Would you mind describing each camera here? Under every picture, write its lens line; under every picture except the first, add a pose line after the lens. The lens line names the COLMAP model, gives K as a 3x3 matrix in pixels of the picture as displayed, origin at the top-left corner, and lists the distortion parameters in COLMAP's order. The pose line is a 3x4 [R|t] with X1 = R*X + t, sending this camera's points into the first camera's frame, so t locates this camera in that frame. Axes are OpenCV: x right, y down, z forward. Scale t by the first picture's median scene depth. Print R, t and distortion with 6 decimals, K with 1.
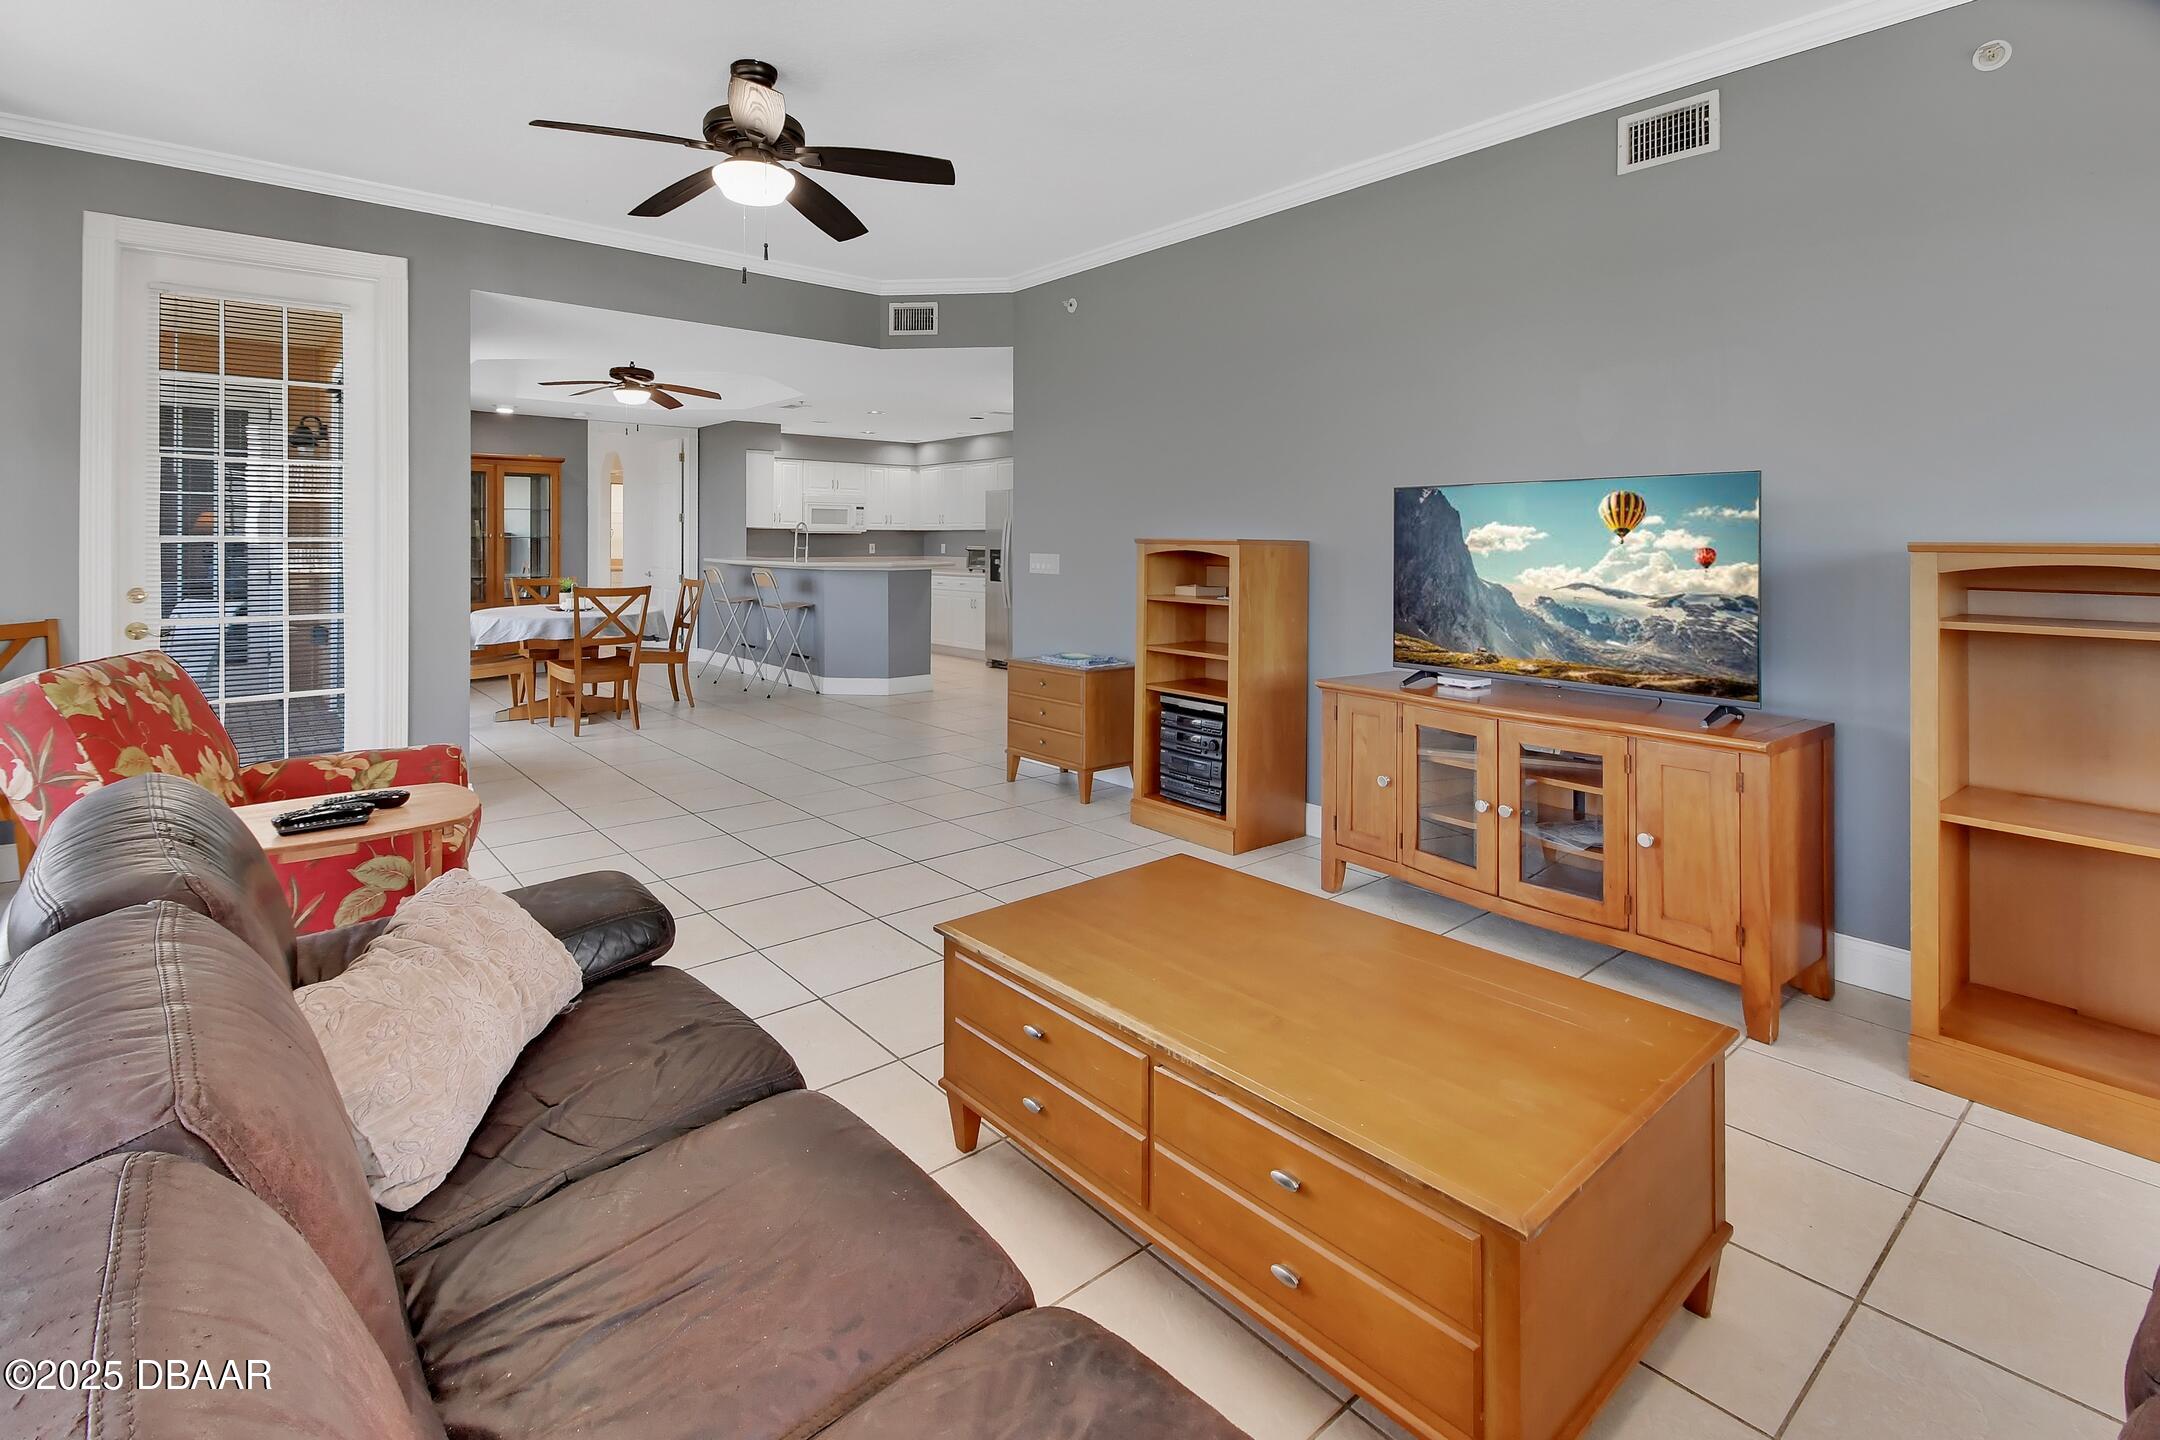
lens RADIAL K [[1005.1, 0, 1066.8], [0, 1005.1, 557.7], [0, 0, 1]] dist [-0.005847, -0.003973]
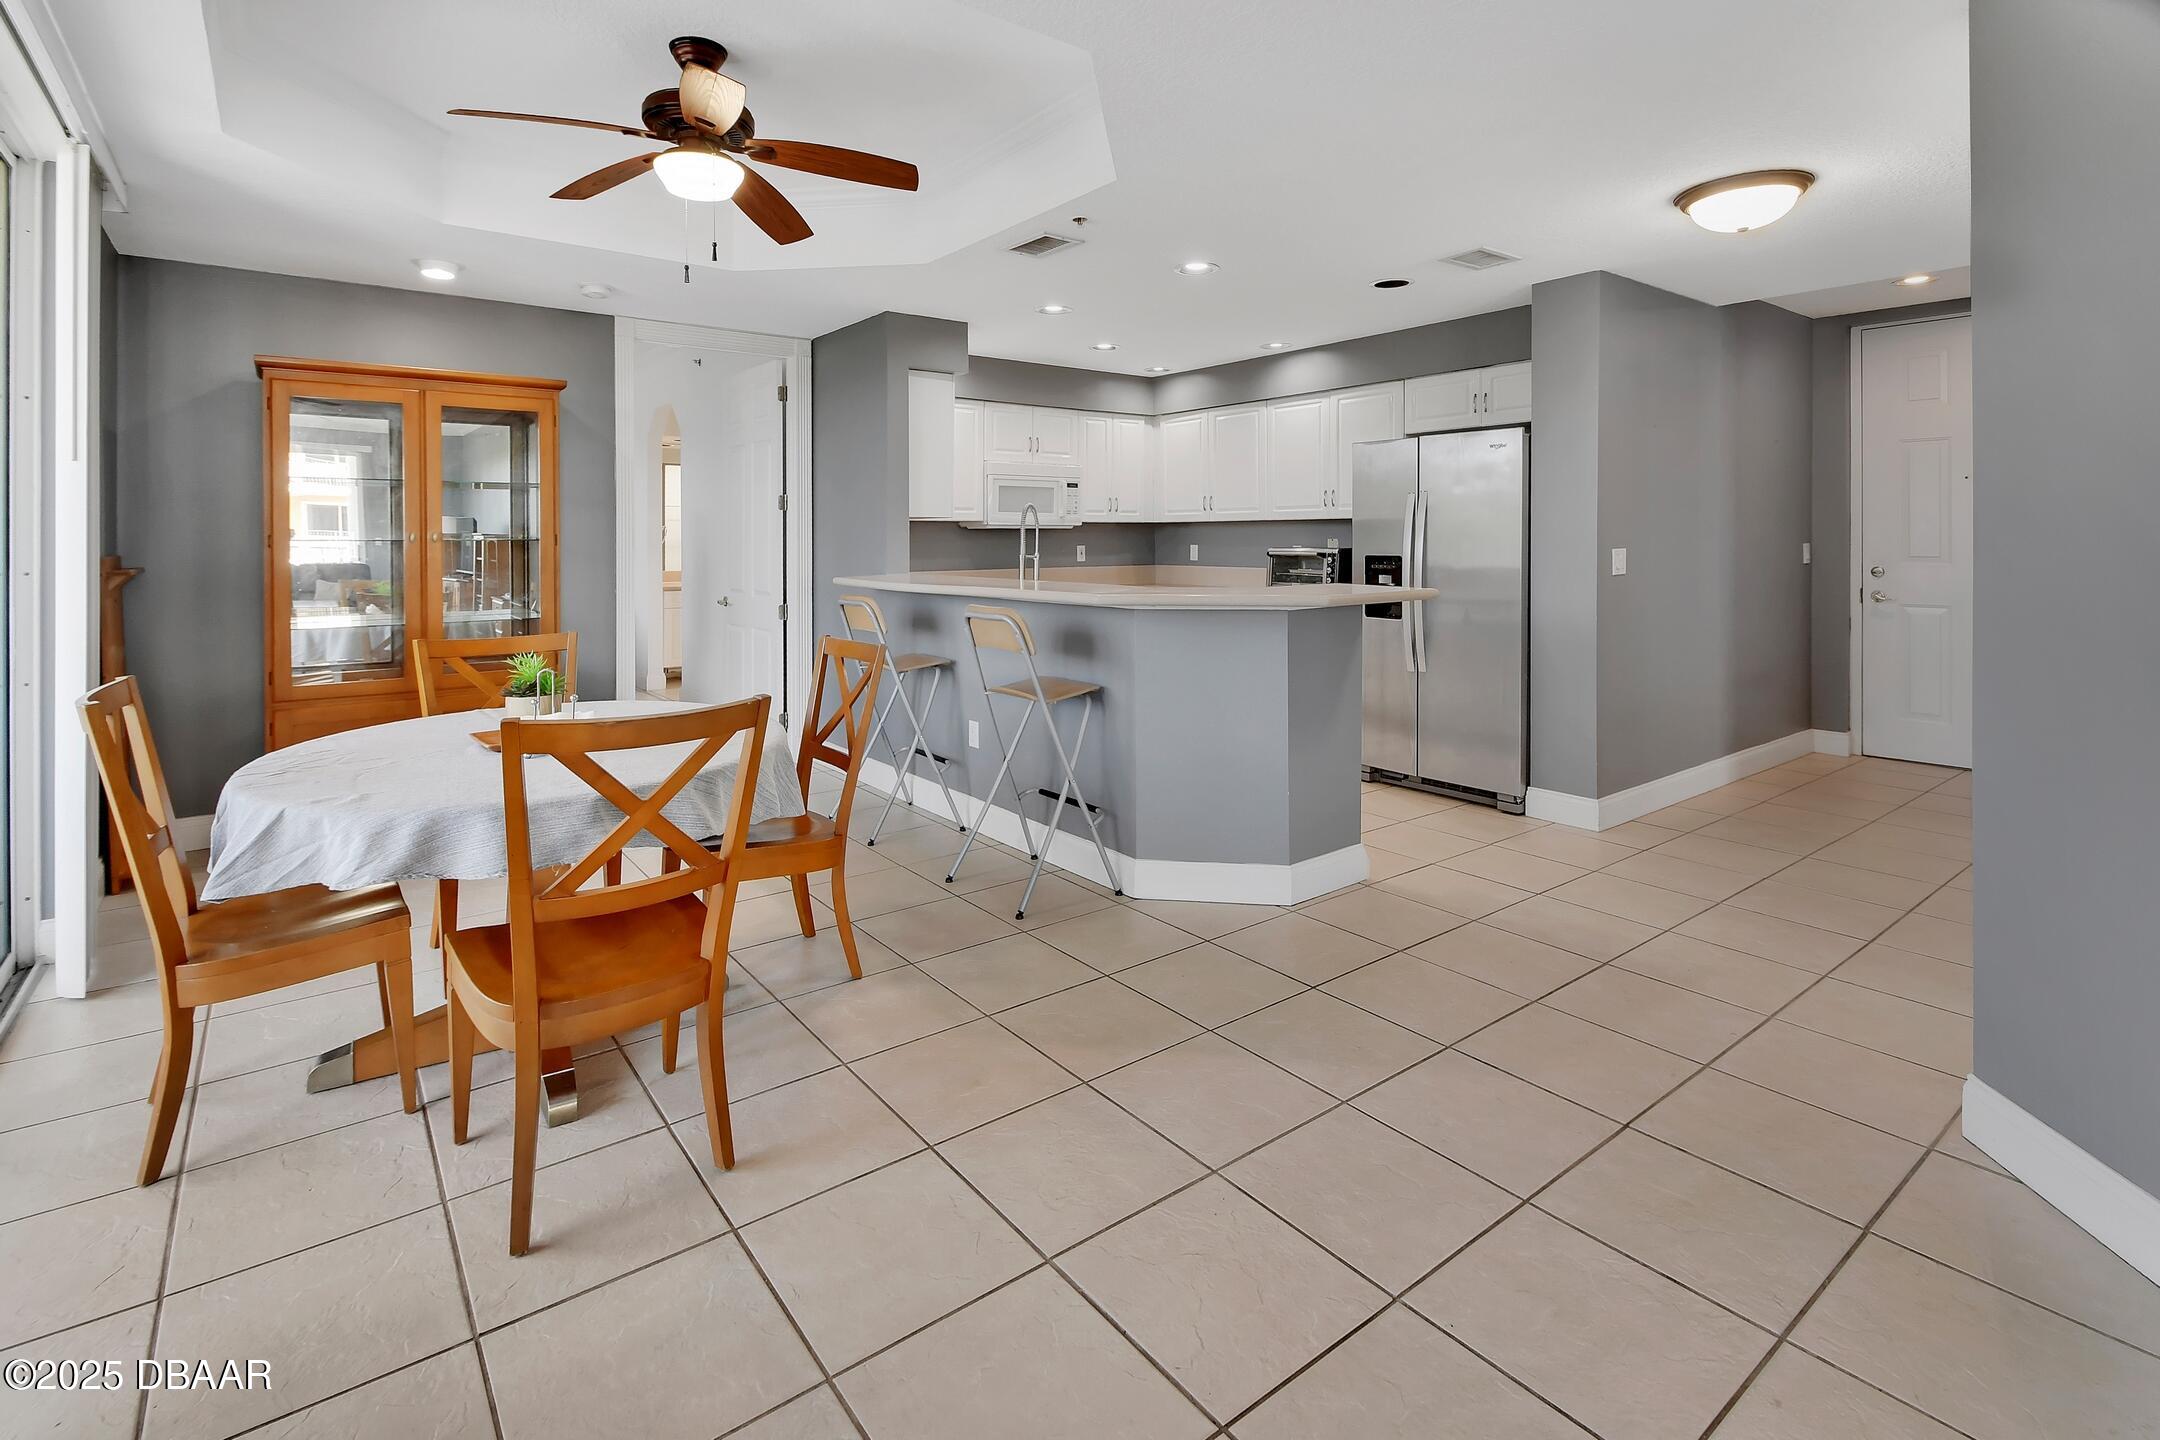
lens RADIAL K [[1005.1, 0, 1057.1], [0, 1005.1, 558.0], [0, 0, 1]] dist [-0.005847, -0.003973]
pose [[0.998126, -0.008563, -0.060586, -0.209130], [0.008724, 0.999959, 0.002386, -0.009555], [0.060563, -0.002910, 0.998160, 0.476518]]
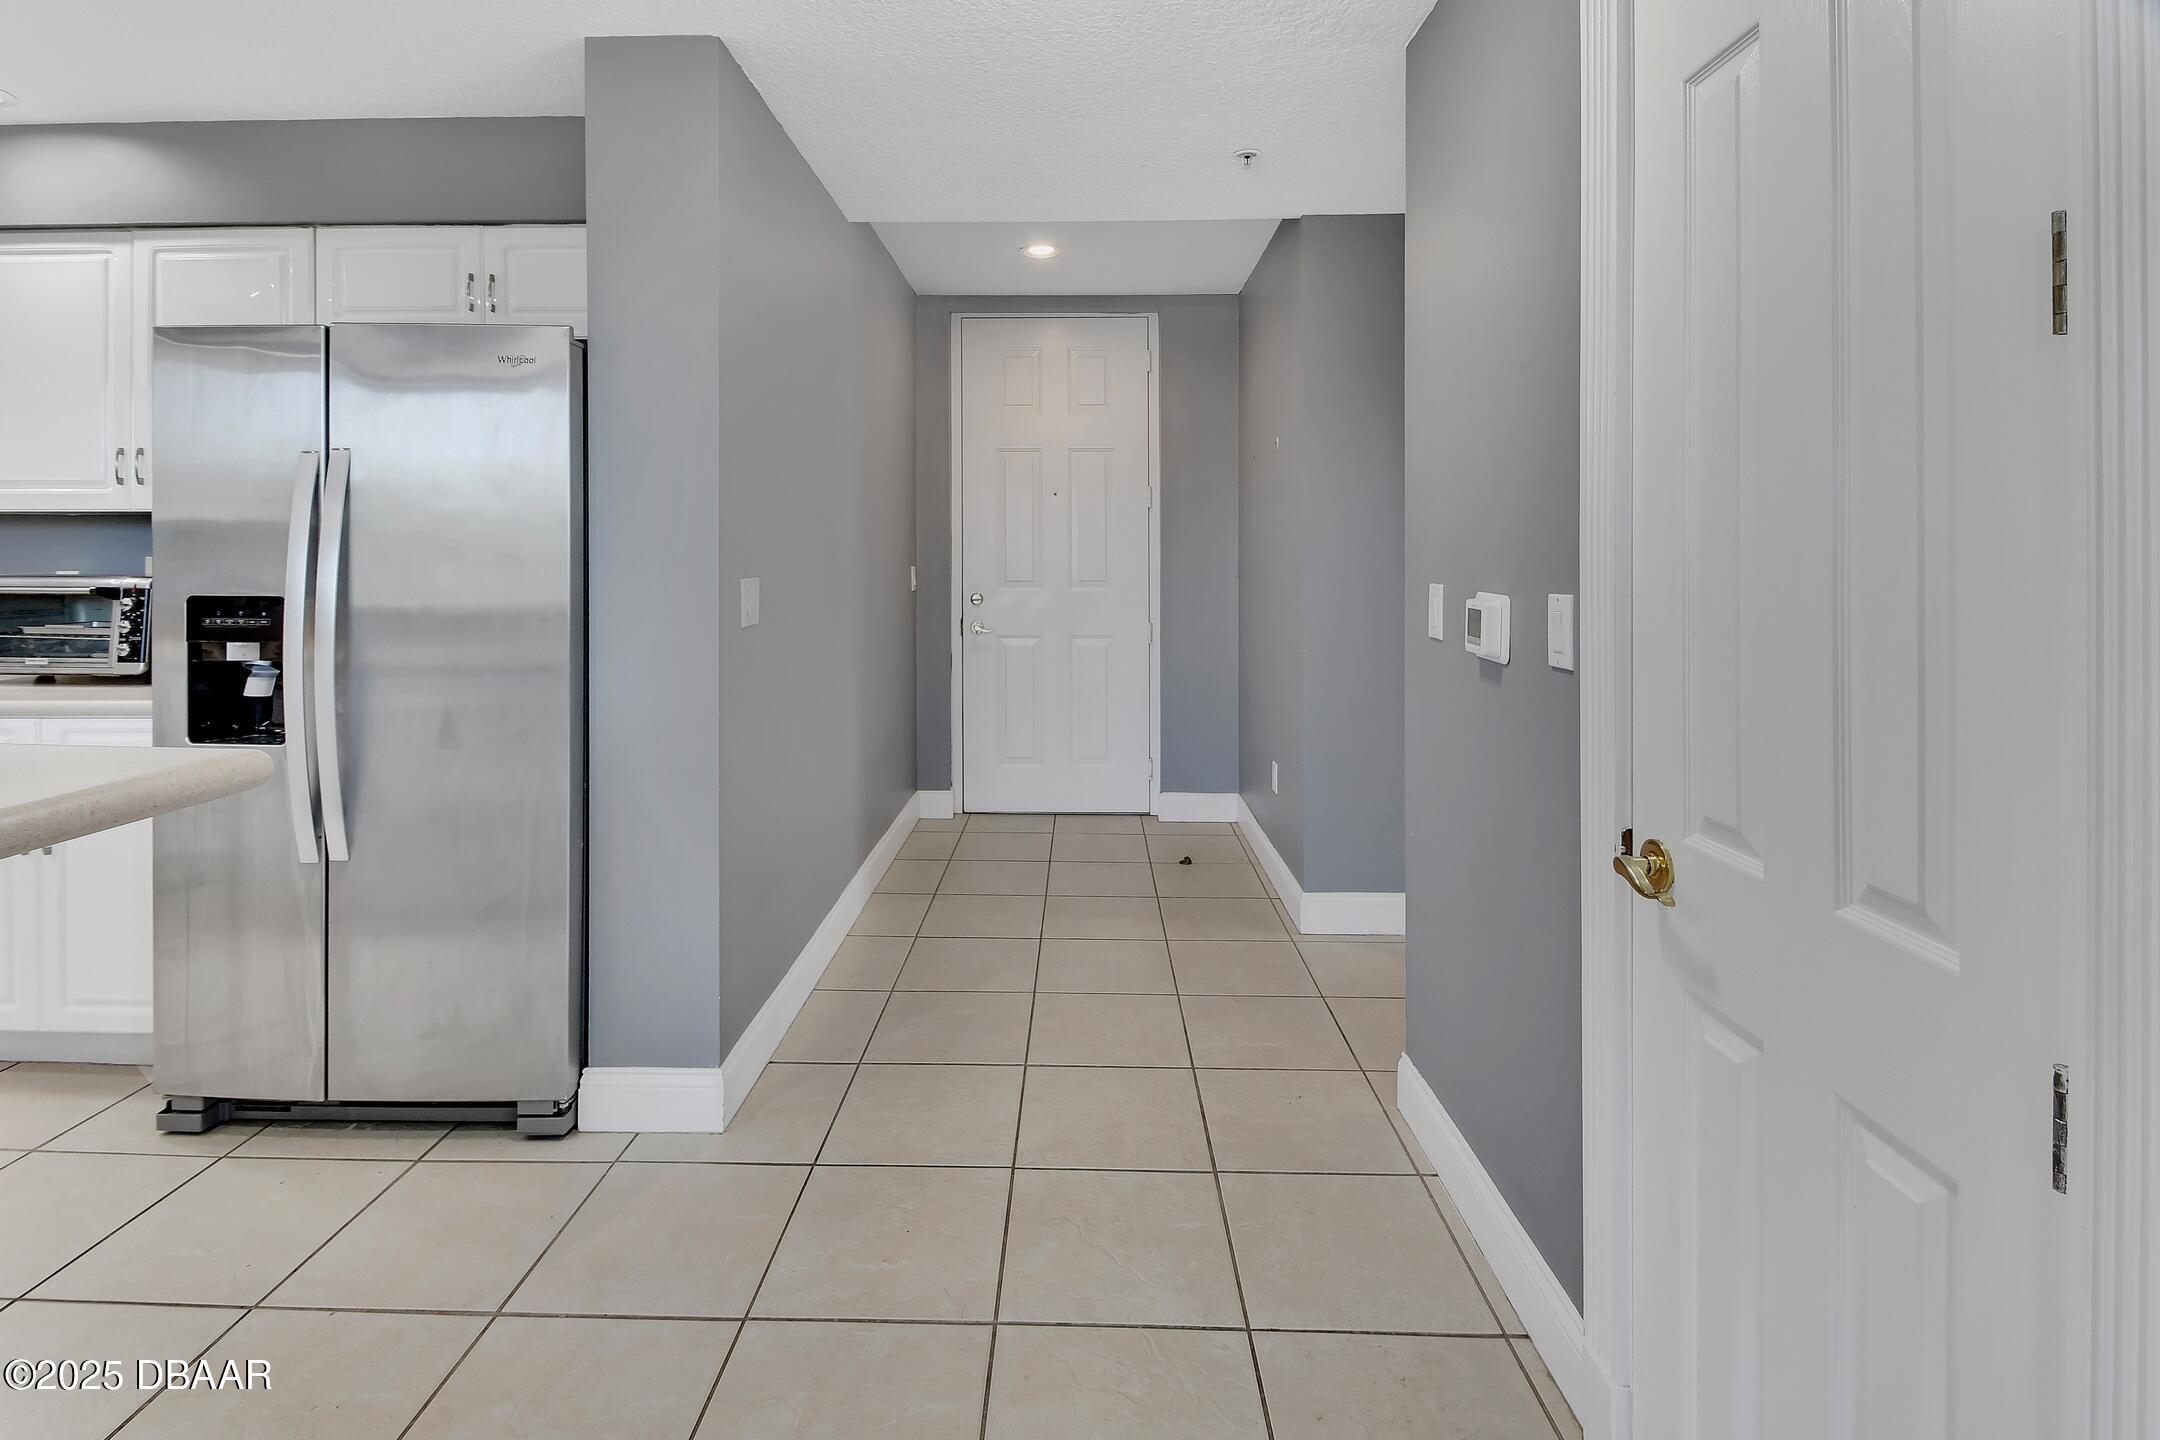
lens RADIAL K [[1029.7, 0, 1073.2], [0, 1029.7, 567.4], [0, 0, 1]] dist [-0.002190, 0.000299]
pose [[0.671928, -0.011228, 0.740531, -0.115341], [0.013740, 0.999902, 0.002693, -0.012705], [-0.740489, 0.008366, 0.672017, 0.718138]]
